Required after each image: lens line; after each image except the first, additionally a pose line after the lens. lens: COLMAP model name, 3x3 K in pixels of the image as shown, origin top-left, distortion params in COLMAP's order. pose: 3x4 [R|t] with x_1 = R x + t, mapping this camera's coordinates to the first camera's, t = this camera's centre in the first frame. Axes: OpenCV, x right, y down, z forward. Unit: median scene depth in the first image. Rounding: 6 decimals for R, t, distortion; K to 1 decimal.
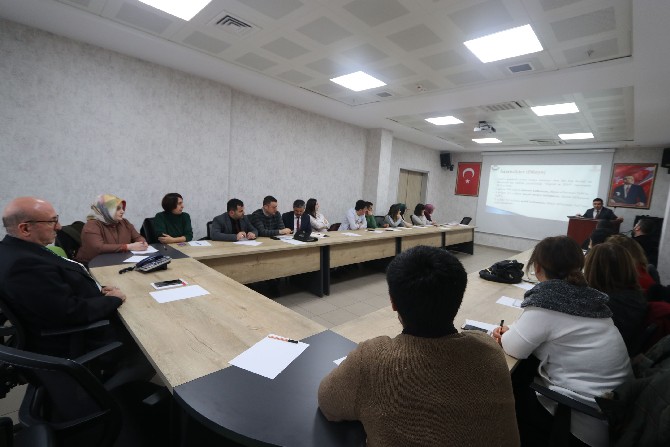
lens RADIAL K [[305.6, 0, 335.0], [0, 305.6, 223.5], [0, 0, 1]] dist [-0.008803, -0.000634]
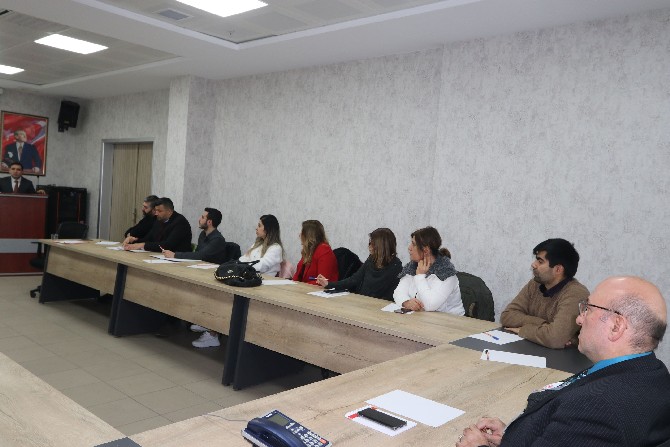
lens RADIAL K [[546.1, 0, 348.3], [0, 546.1, 221.5], [0, 0, 1]] dist [-0.026501, -0.006006]
pose [[-0.058239, -0.107950, 0.992449, -0.362280], [0.035353, 0.993290, 0.110116, -0.054111], [-0.997676, 0.041499, -0.054032, 0.292316]]
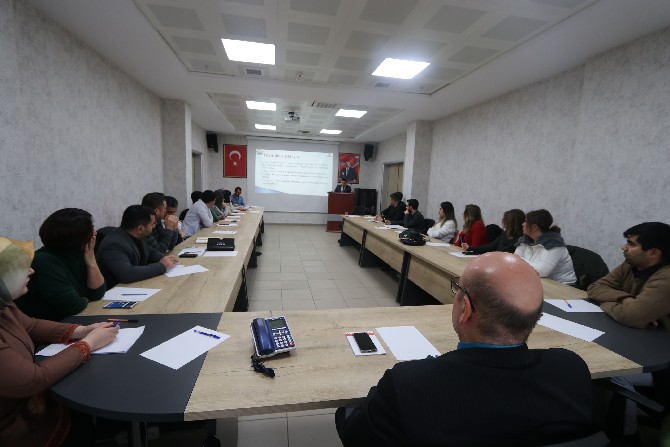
lens RADIAL K [[305.6, 0, 335.0], [0, 305.6, 223.5], [0, 0, 1]] dist [-0.008803, -0.000634]
pose [[0.577314, -0.151782, 0.802291, -0.294645], [0.093861, 0.988394, 0.119449, -0.041206], [-0.811109, 0.006344, 0.584860, 0.176769]]
